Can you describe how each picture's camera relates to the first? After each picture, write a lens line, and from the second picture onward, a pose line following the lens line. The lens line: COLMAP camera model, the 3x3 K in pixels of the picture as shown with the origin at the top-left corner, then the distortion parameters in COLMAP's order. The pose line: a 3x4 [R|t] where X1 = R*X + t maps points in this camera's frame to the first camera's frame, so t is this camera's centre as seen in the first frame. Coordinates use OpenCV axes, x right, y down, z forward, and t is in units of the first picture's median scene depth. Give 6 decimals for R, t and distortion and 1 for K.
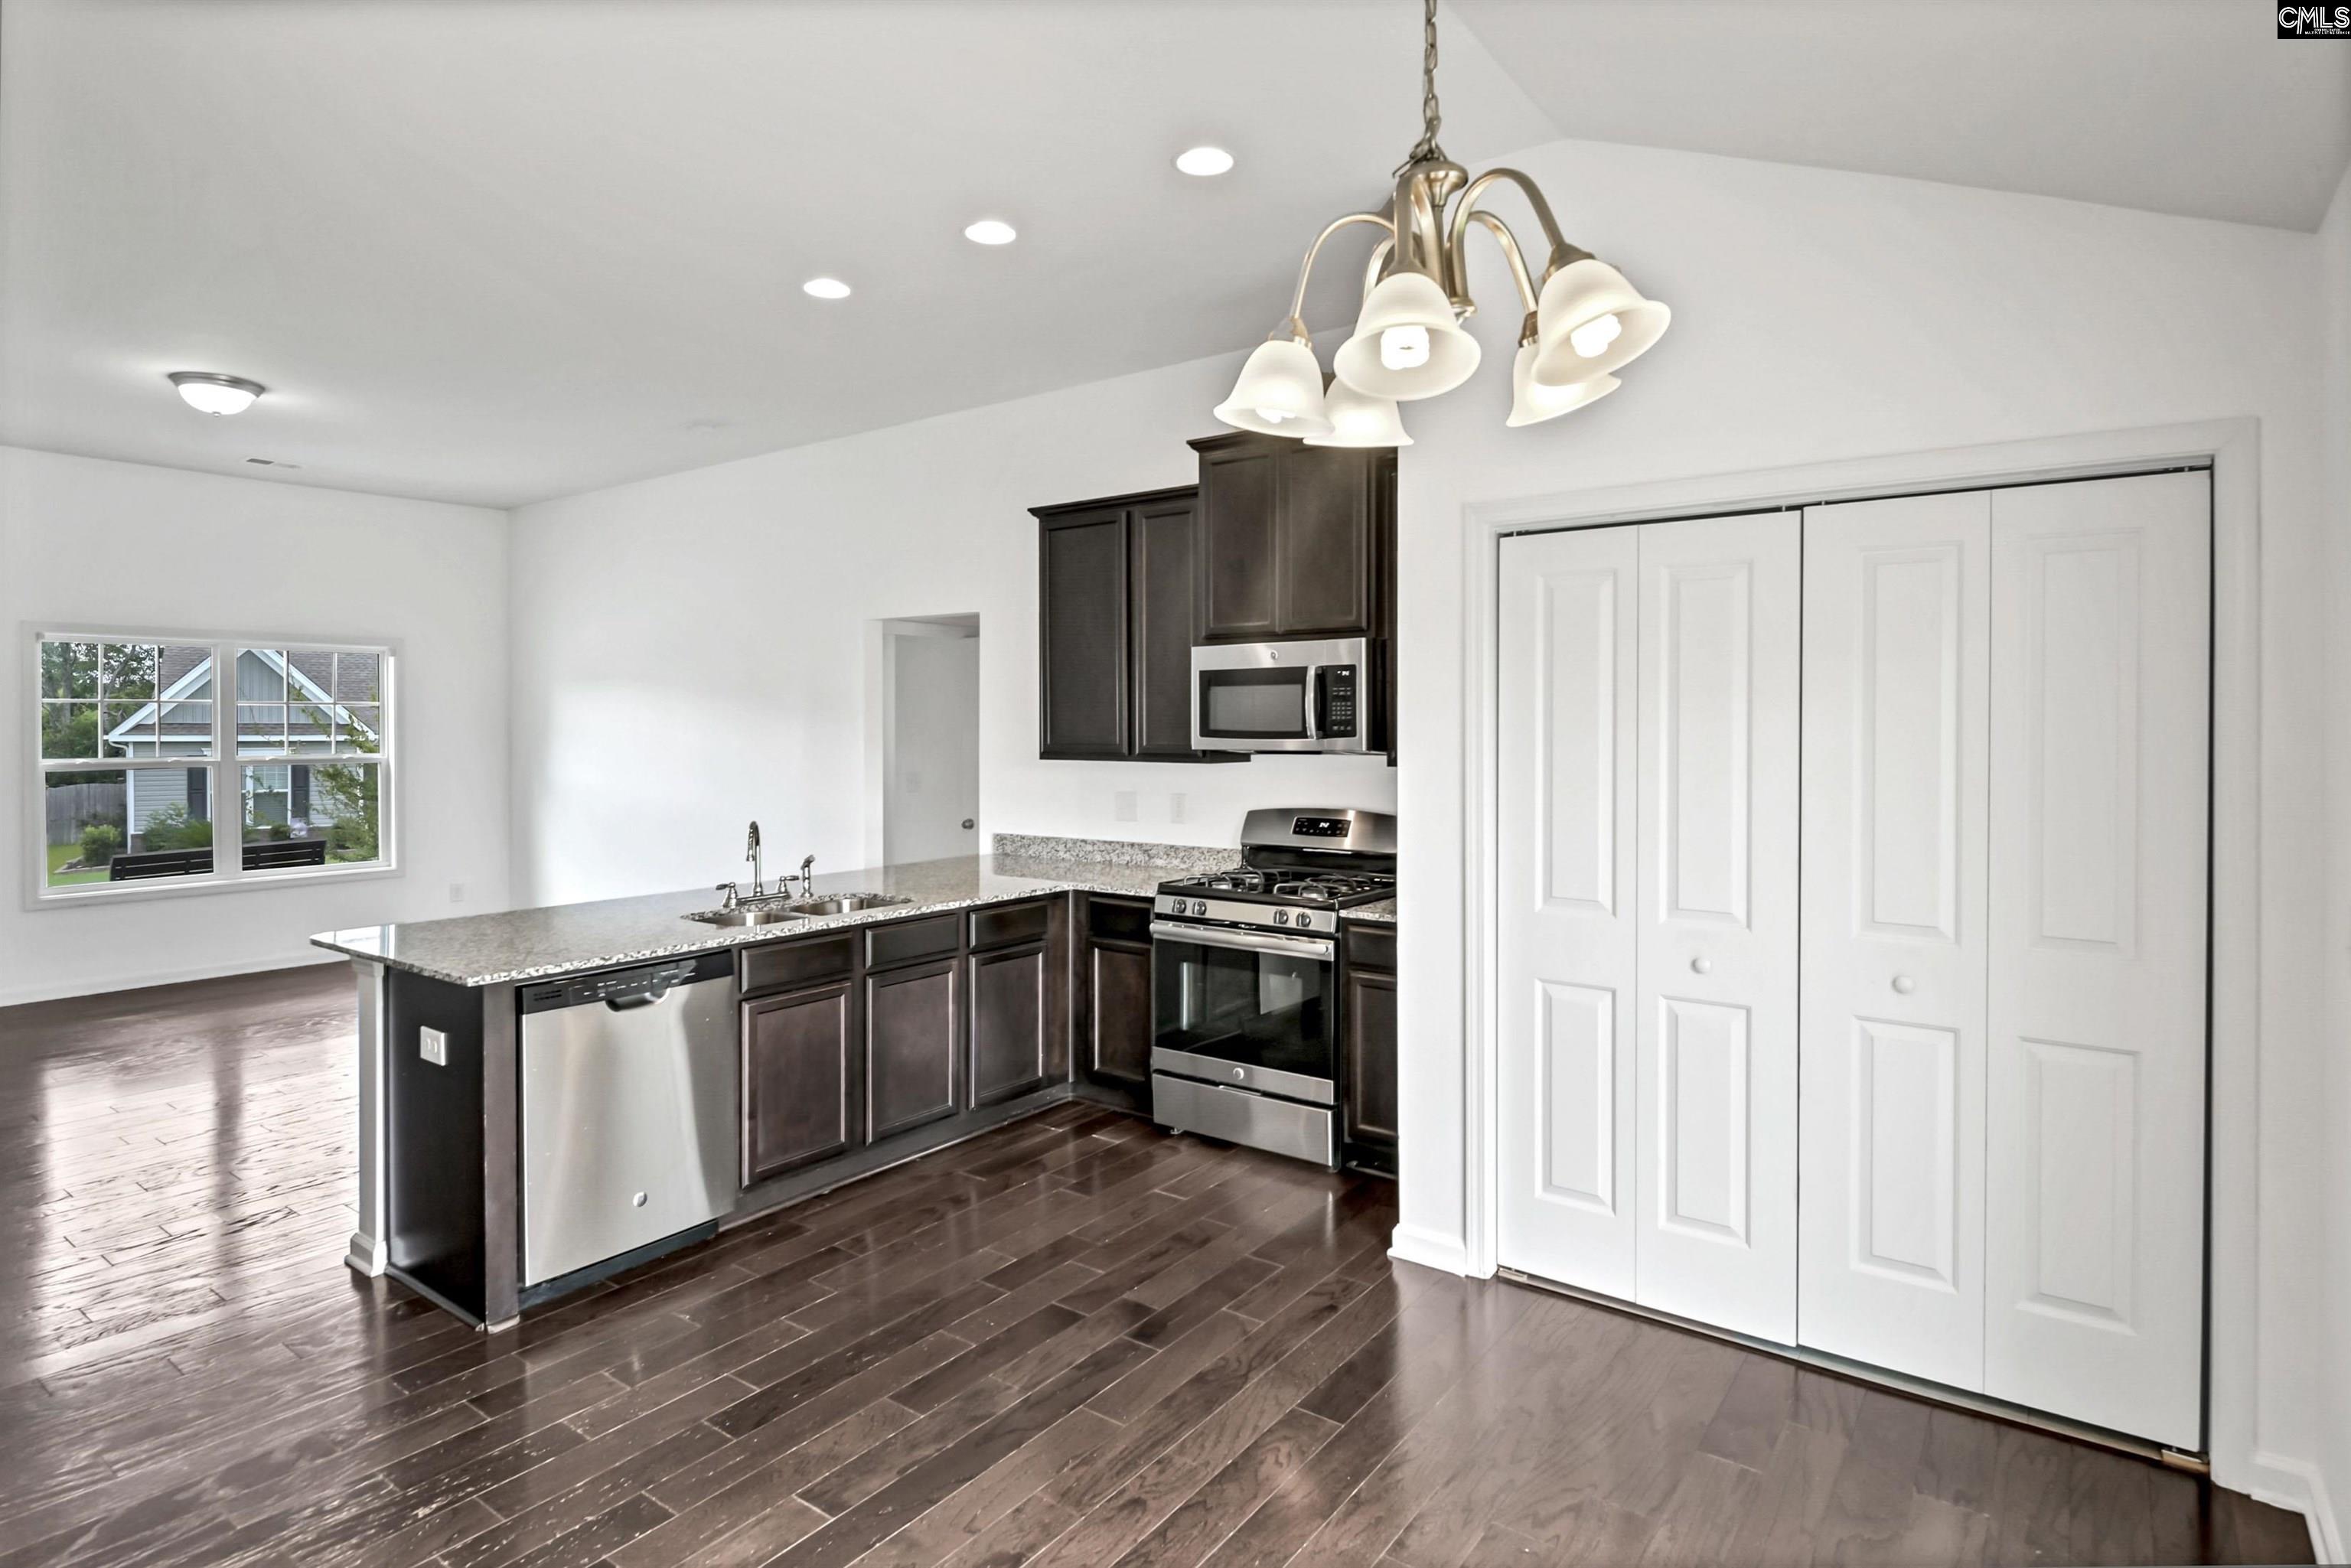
lens RADIAL K [[1223.0, 0, 1176.3], [0, 1223.0, 771.1], [0, 0, 1]] dist [0.002607, 0.000157]
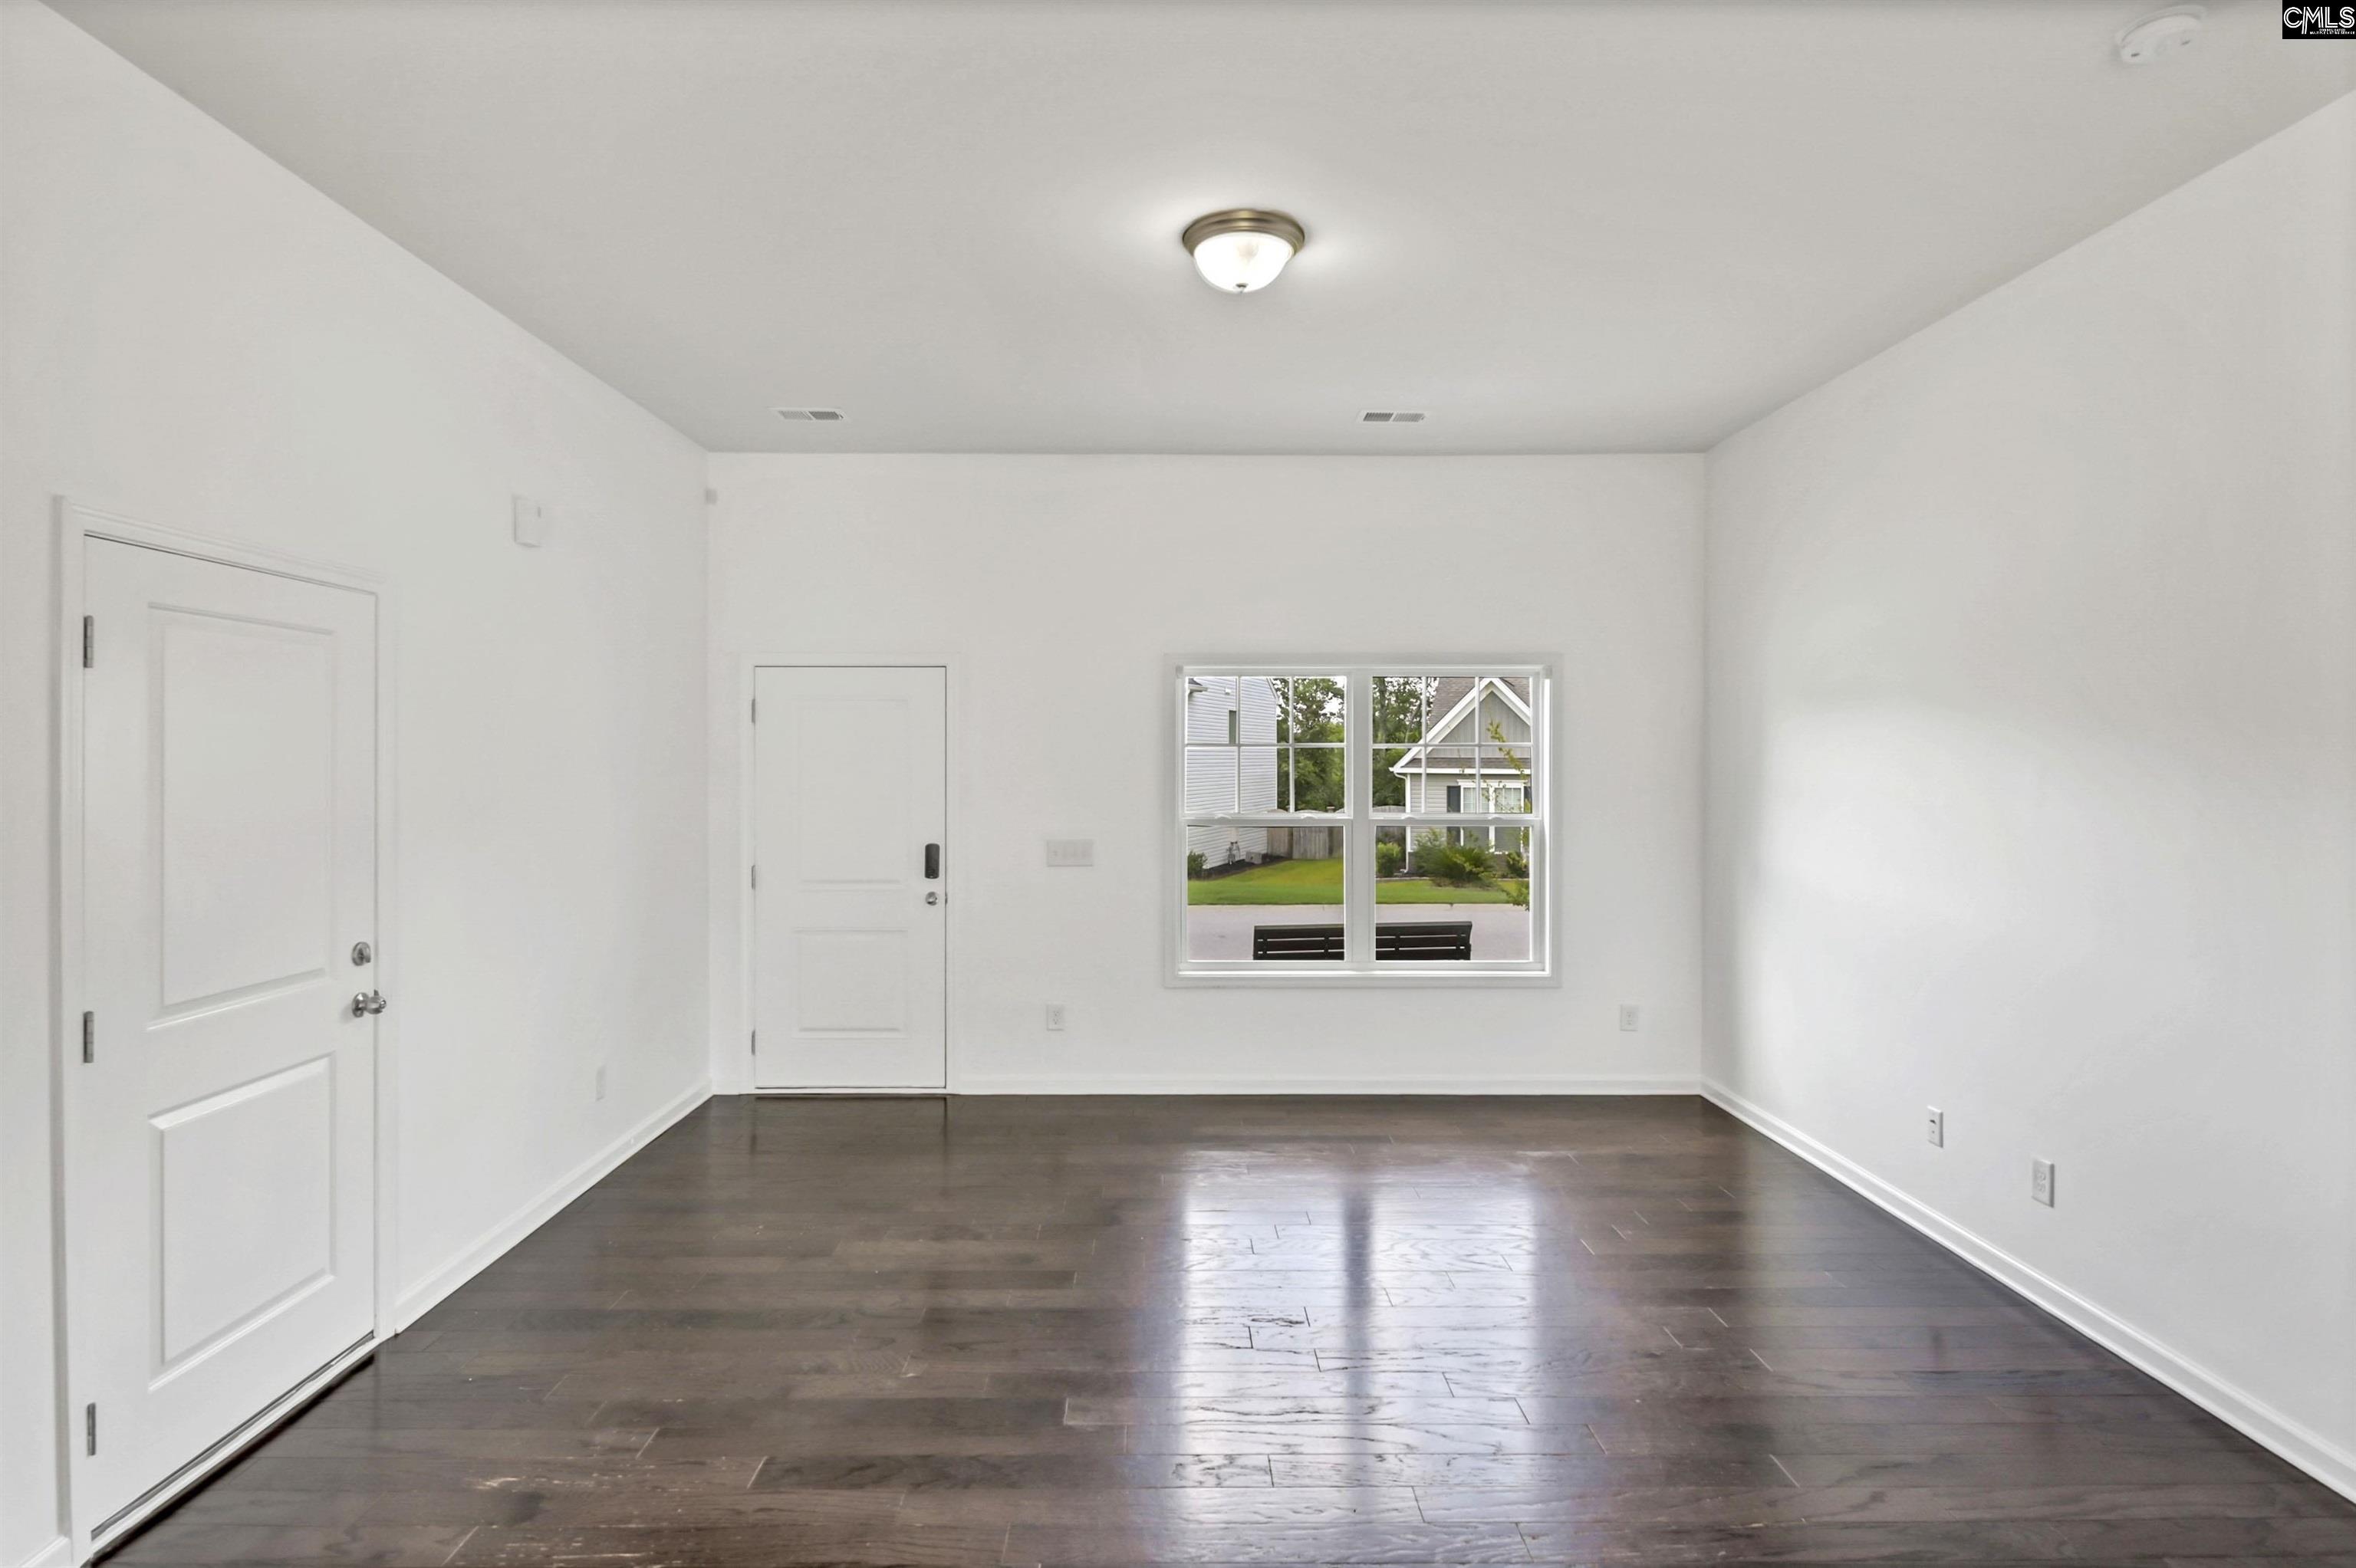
lens RADIAL K [[1225.5, 0, 1178.8], [0, 1225.5, 771.1], [0, 0, 1]] dist [0.002607, 0.000157]
pose [[0.609396, 0.002706, -0.792862, -0.205478], [-0.019932, 0.999730, -0.011907, -0.026828], [0.792616, 0.023059, 0.609285, 0.395741]]
